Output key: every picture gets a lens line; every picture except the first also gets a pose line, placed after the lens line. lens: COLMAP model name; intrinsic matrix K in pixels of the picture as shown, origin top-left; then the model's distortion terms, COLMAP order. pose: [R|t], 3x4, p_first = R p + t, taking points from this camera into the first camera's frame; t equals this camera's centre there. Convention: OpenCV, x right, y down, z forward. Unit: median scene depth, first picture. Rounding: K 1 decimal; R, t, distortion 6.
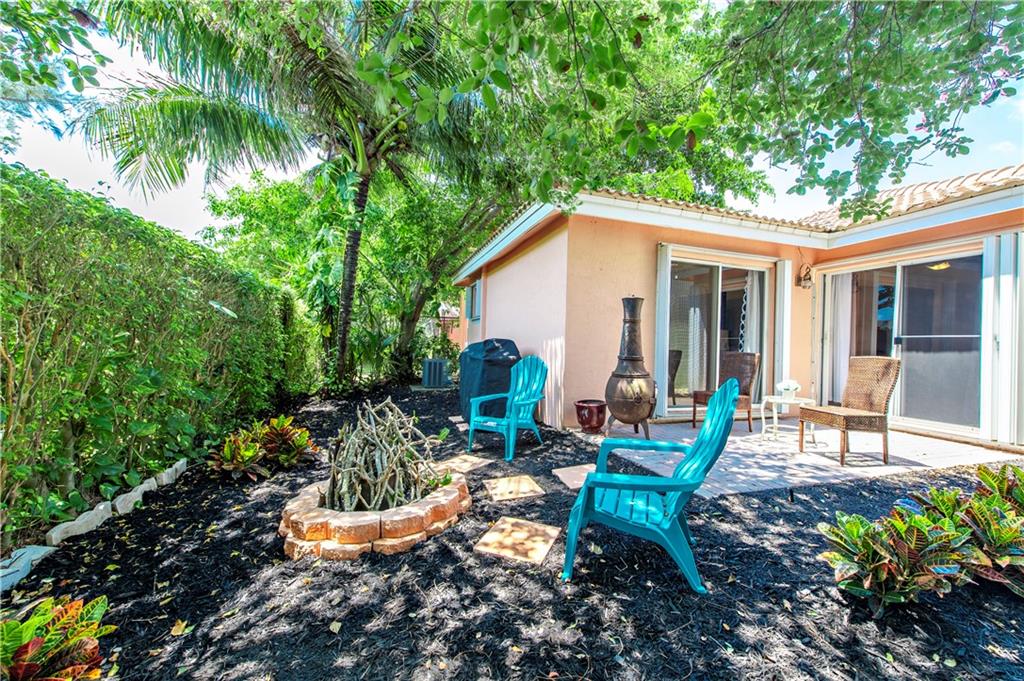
lens RADIAL K [[400.3, 0, 516.5], [0, 400.3, 342.1], [0, 0, 1]] dist [0.003668, -0.000885]
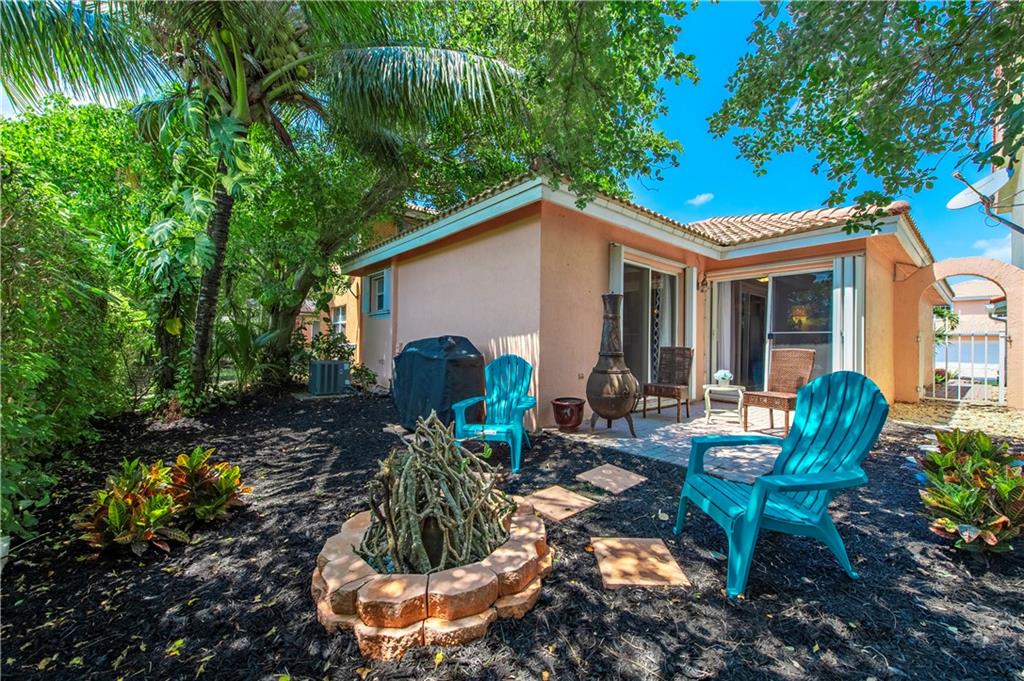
lens RADIAL K [[400.3, 0, 511.4], [0, 400.3, 340.1], [0, 0, 1]] dist [0.003668, -0.000885]
pose [[0.929311, -0.007144, 0.369229, -0.283912], [0.006609, 0.999974, 0.002715, -0.000093], [-0.369238, -0.000083, 0.929335, 0.137125]]
